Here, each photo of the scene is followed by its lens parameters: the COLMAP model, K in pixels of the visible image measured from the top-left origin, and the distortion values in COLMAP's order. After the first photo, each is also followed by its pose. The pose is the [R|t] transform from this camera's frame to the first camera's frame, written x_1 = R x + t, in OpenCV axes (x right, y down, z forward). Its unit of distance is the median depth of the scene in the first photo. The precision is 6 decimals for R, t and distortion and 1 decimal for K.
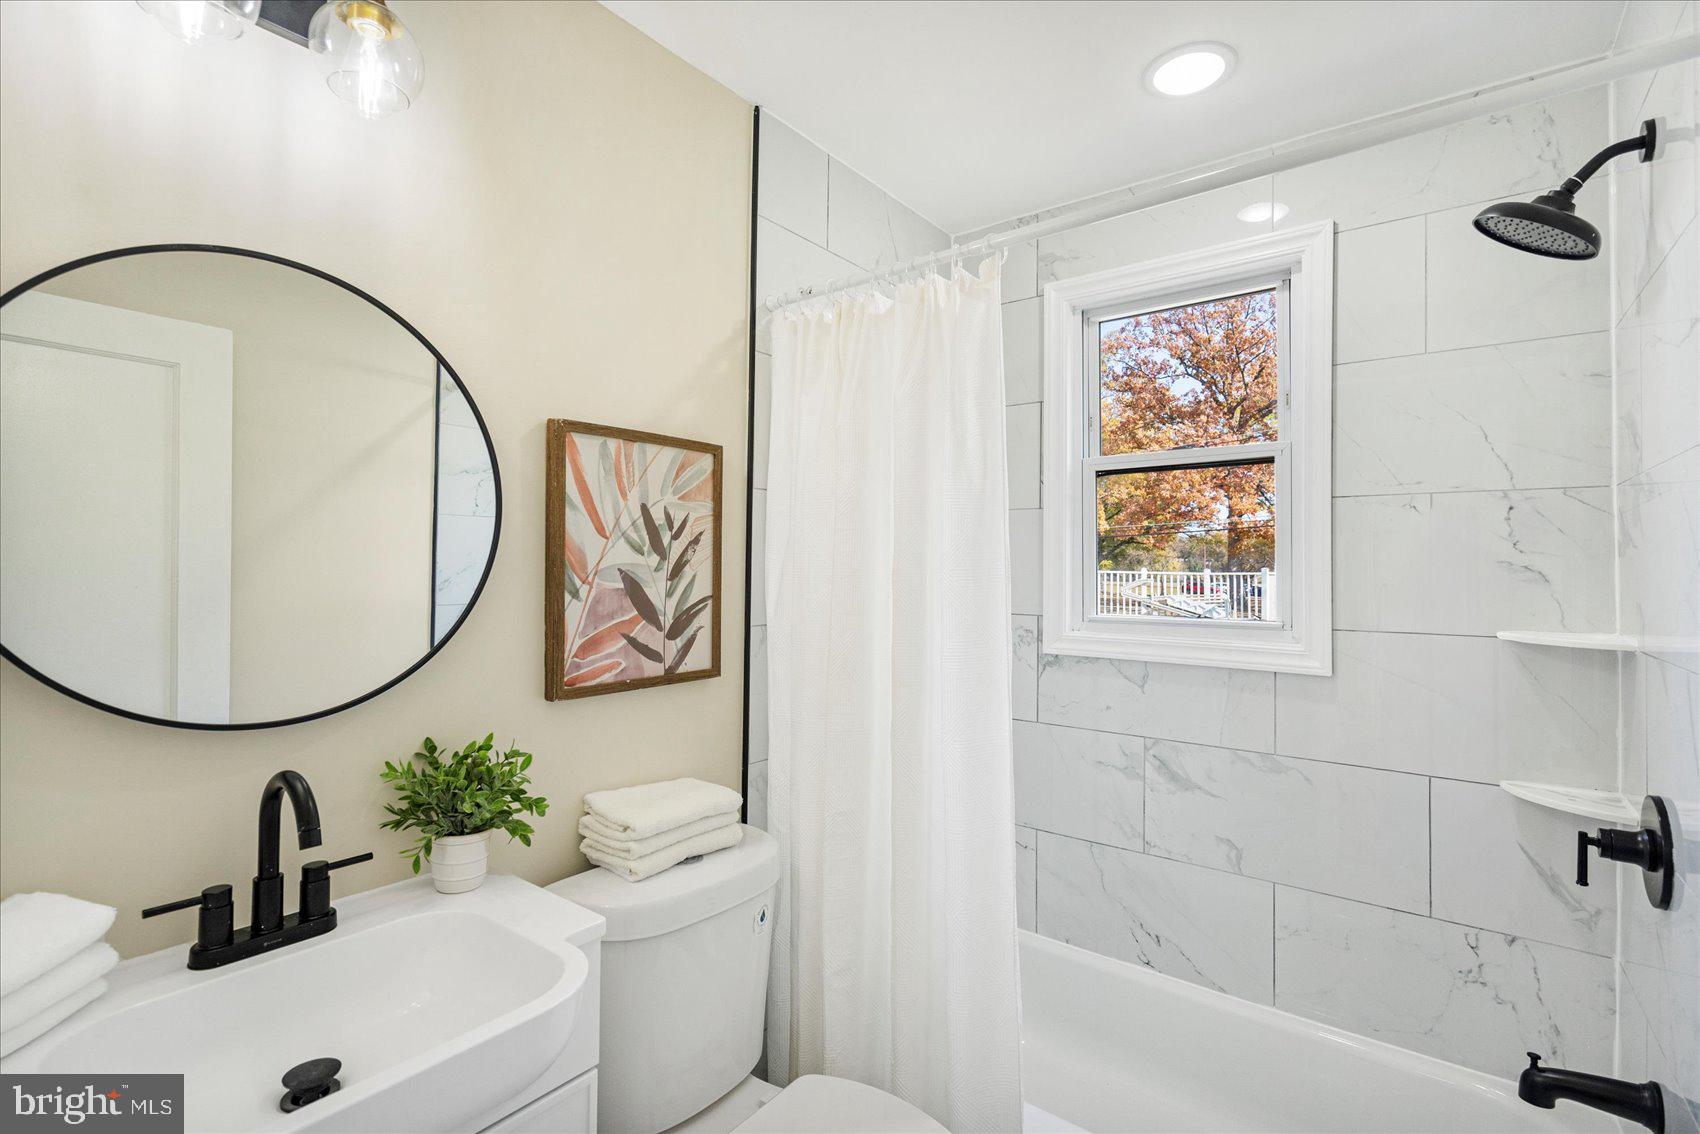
lens RADIAL K [[764.5, 0, 854.9], [0, 764.5, 568.7], [0, 0, 1]] dist [-0.008290, 0.001101]
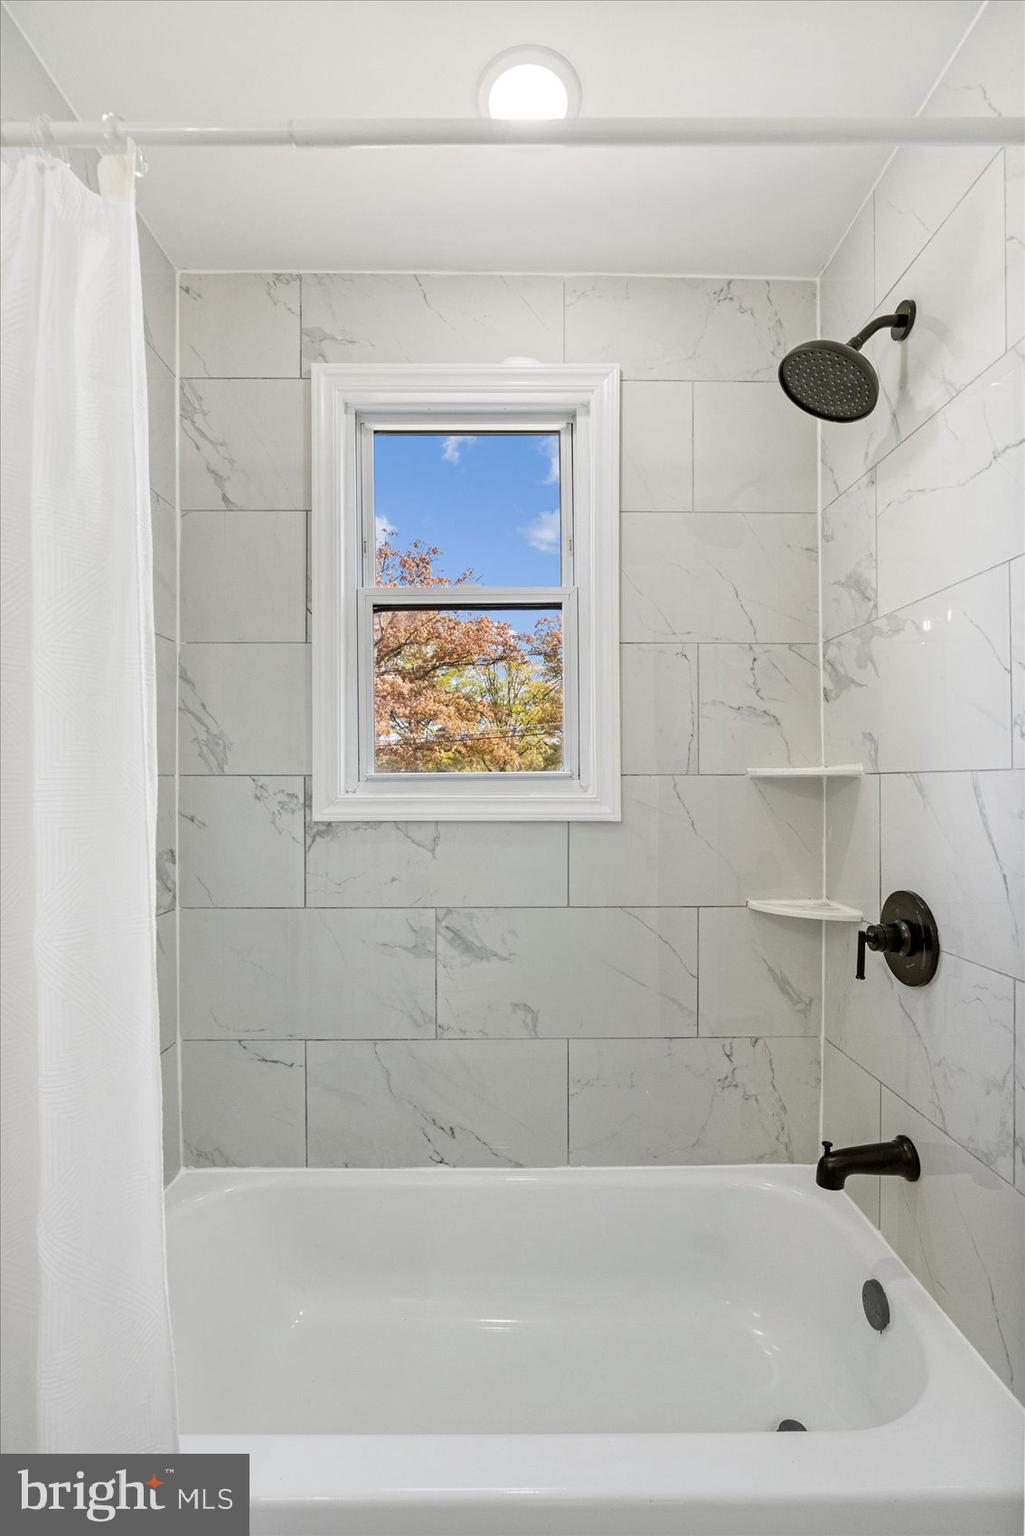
lens RADIAL K [[690.7, 0, 512.4], [0, 690.7, 787.1], [0, 0, 1]] dist [-0.008290, 0.001101]
pose [[0.787566, -0.011475, 0.616124, -0.044021], [0.007409, 0.999931, 0.009152, 0.081528], [-0.616186, -0.002643, 0.787596, 0.346586]]
